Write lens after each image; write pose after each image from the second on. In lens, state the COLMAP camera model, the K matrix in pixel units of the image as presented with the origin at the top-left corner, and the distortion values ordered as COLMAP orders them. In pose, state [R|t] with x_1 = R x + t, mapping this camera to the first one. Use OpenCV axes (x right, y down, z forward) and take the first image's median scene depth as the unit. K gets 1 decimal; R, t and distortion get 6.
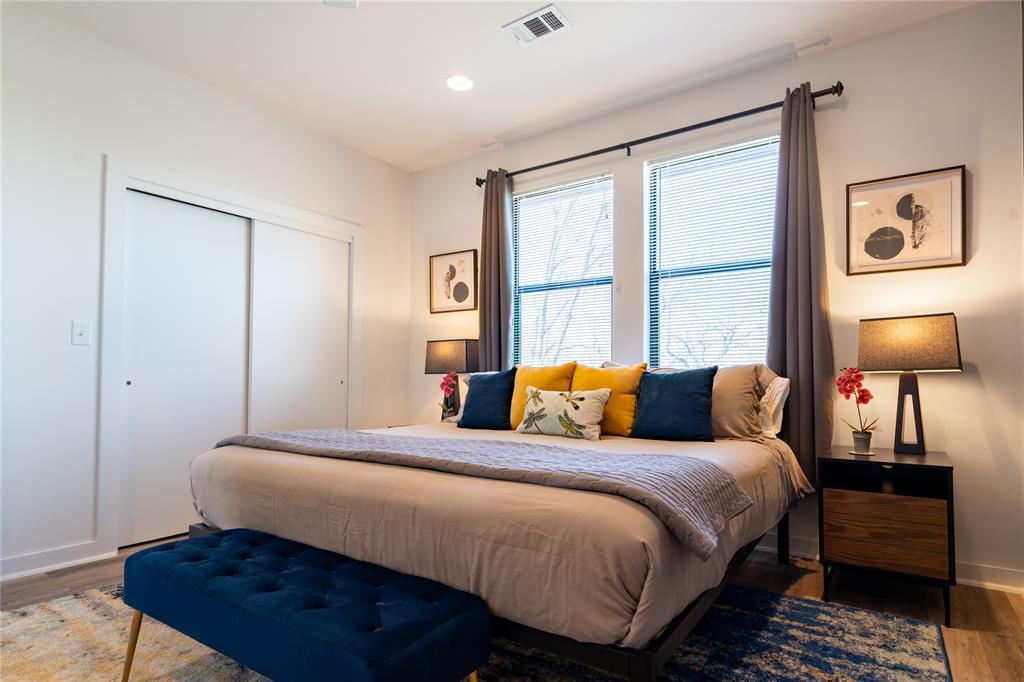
lens RADIAL K [[539.2, 0, 513.1], [0, 539.2, 364.8], [0, 0, 1]] dist [-0.002910, -0.000198]
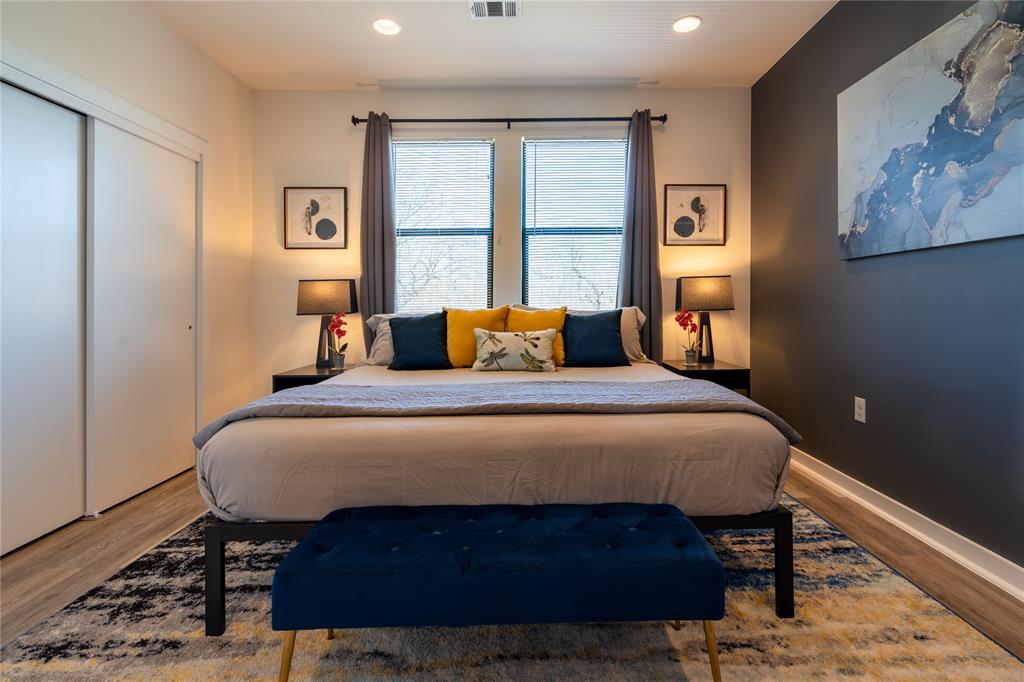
lens RADIAL K [[483.9, 0, 529.2], [0, 483.9, 304.1], [0, 0, 1]] dist [-0.000374, 0.000186]
pose [[0.819873, -0.010124, 0.572456, -0.475839], [-0.004773, 0.999688, 0.024517, -0.037374], [-0.572526, -0.022833, 0.819569, 0.119845]]
